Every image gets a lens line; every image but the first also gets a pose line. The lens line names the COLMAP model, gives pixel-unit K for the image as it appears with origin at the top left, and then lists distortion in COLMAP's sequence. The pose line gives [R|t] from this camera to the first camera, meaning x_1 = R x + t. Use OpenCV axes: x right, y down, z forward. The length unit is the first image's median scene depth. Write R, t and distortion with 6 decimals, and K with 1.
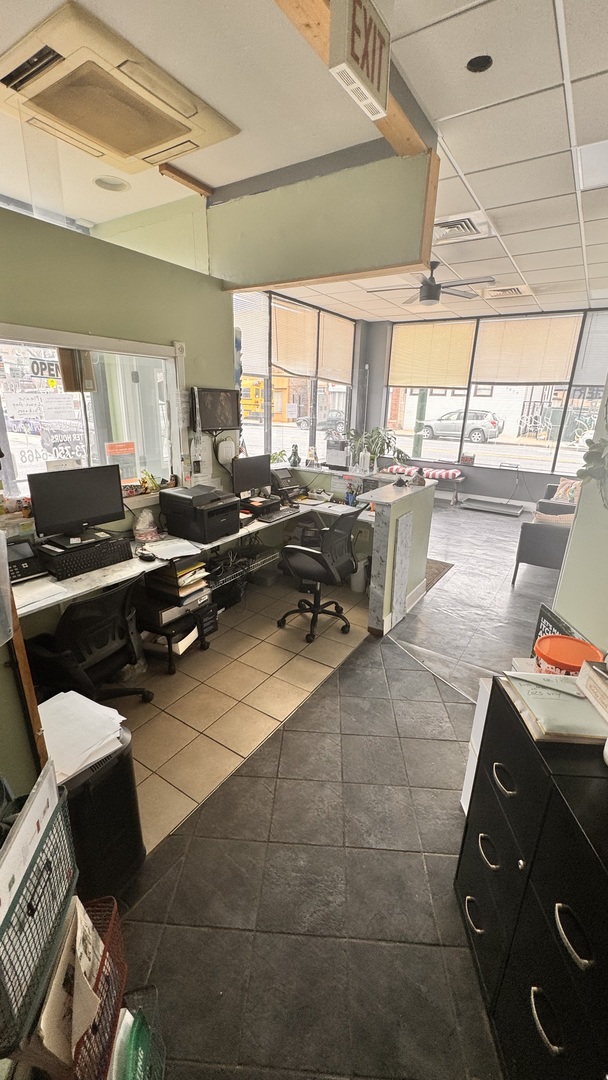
lens RADIAL K [[432.0, 0, 306.8], [0, 432.0, 541.8], [0, 0, 1]] dist [-0.006291, 0.000492]
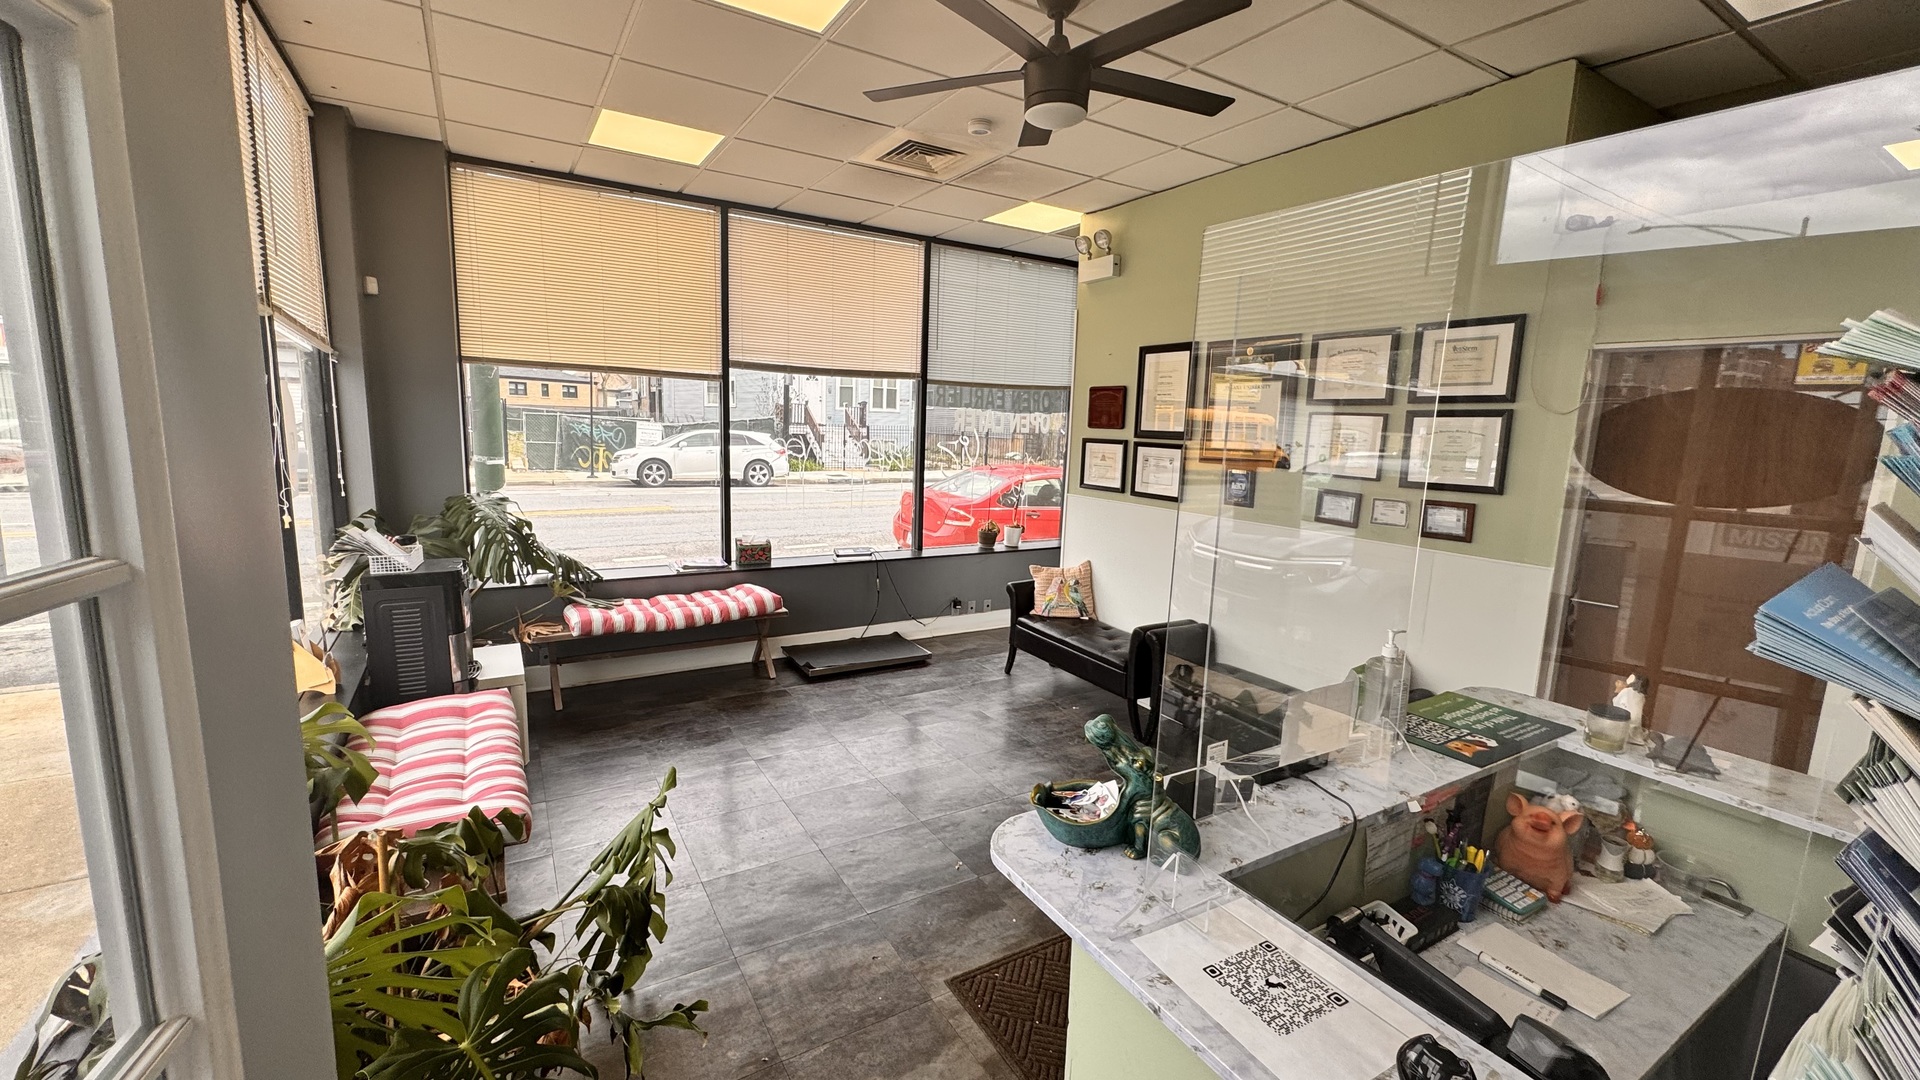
lens RADIAL K [[768.1, 0, 957.3], [0, 768.1, 541.8], [0, 0, 1]] dist [-0.006291, 0.000492]
pose [[0.439607, -0.152606, 0.885131, -0.166612], [0.269315, 0.962514, 0.032191, -0.179371], [-0.856864, 0.224228, 0.464227, 0.535237]]
